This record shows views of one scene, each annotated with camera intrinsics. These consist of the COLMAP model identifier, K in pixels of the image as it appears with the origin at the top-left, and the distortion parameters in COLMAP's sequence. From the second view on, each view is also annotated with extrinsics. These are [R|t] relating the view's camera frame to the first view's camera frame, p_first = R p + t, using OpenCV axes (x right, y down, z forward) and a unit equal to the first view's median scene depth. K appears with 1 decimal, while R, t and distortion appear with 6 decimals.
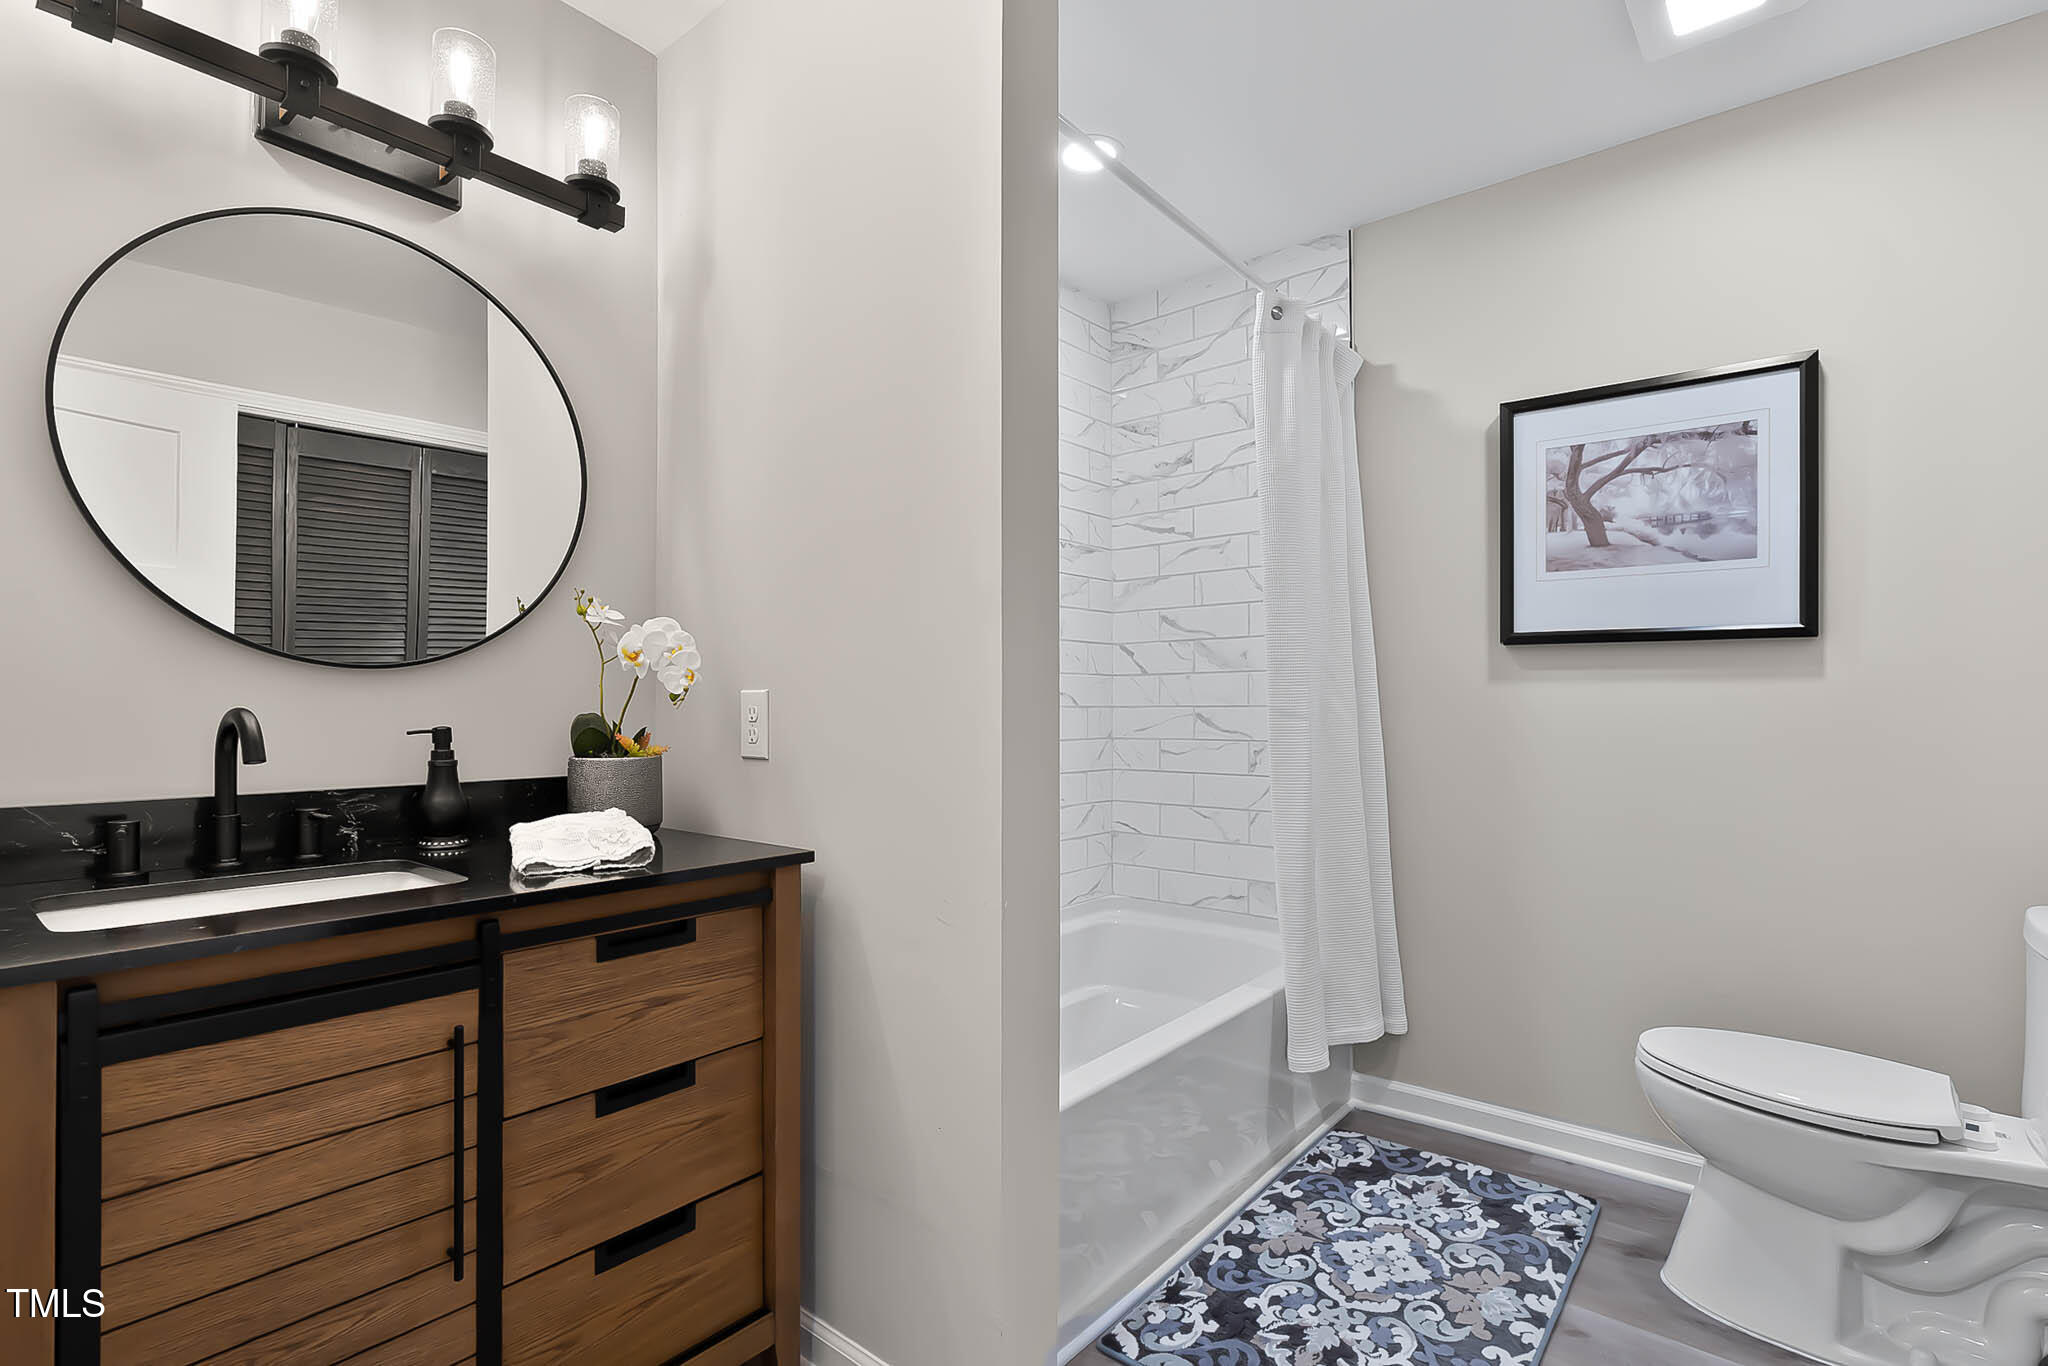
lens RADIAL K [[993.2, 0, 1017.3], [0, 993.2, 690.8], [0, 0, 1]] dist [0.002691, 0.000529]
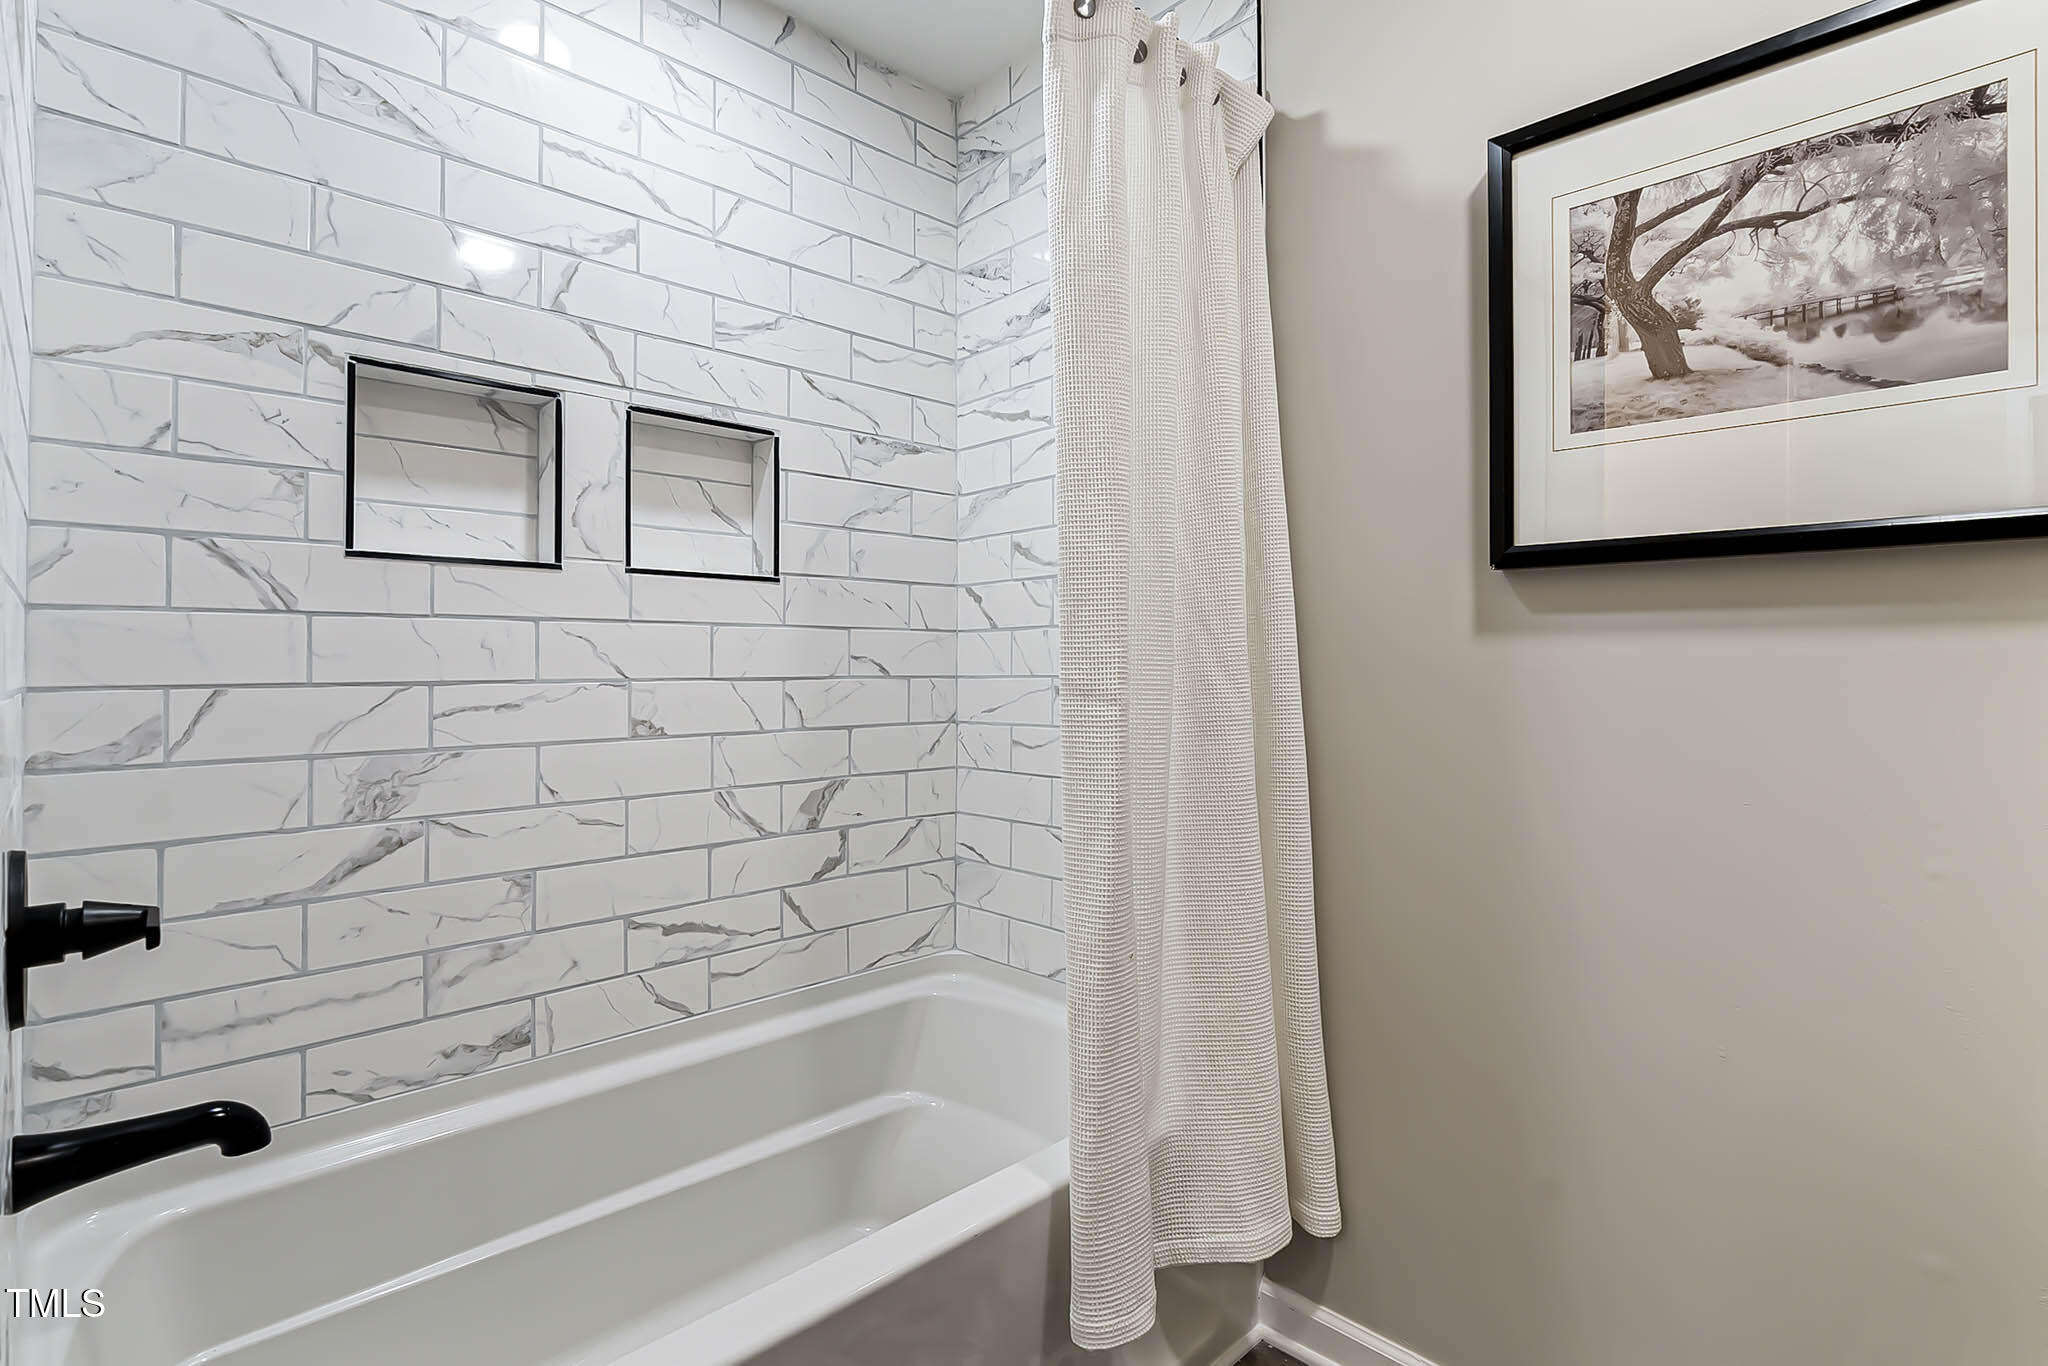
lens RADIAL K [[987.6, 0, 1026.3], [0, 987.6, 651.1], [0, 0, 1]] dist [-0.002935, 0.001780]
pose [[0.994203, 0.001061, -0.107518, 0.218859], [-0.001926, 0.999967, -0.007938, 0.003608], [0.107506, 0.008099, 0.994171, 0.321574]]
